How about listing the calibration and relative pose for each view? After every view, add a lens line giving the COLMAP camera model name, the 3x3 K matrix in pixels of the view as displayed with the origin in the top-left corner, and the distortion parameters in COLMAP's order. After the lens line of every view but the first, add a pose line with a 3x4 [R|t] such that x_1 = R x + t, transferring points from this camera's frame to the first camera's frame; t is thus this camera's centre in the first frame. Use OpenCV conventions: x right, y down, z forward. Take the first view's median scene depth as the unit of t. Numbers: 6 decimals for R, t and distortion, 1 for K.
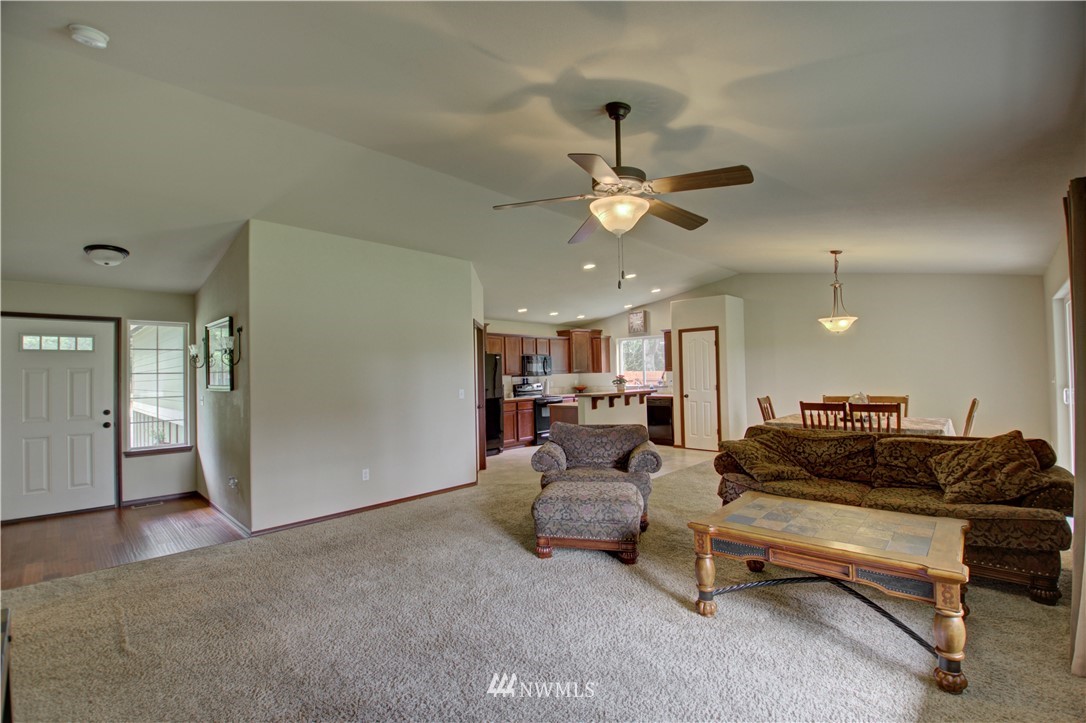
lens RADIAL K [[478.9, 0, 556.6], [0, 478.9, 359.0], [0, 0, 1]] dist [-0.009548, -0.009807]
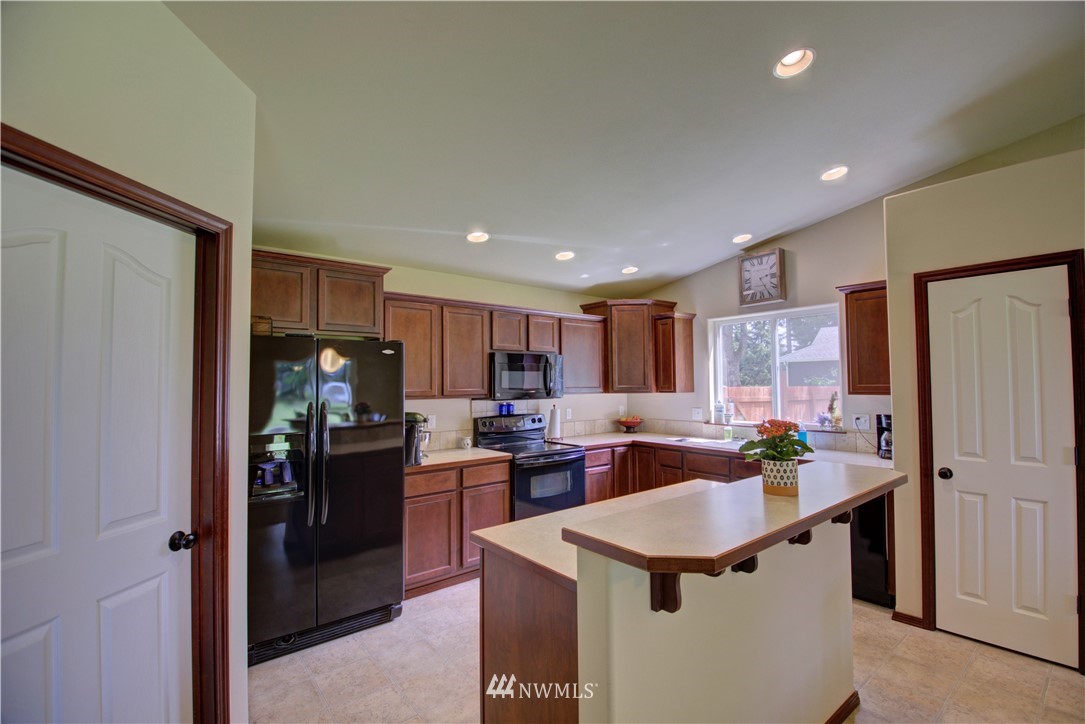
lens RADIAL K [[478.4, 0, 551.8], [0, 478.4, 364.6], [0, 0, 1]] dist [-0.009548, -0.009807]
pose [[0.990278, 0.008523, -0.138842, 0.057708], [-0.009622, 0.999927, -0.007245, 0.008870], [0.138770, 0.008511, 0.990288, 0.764522]]
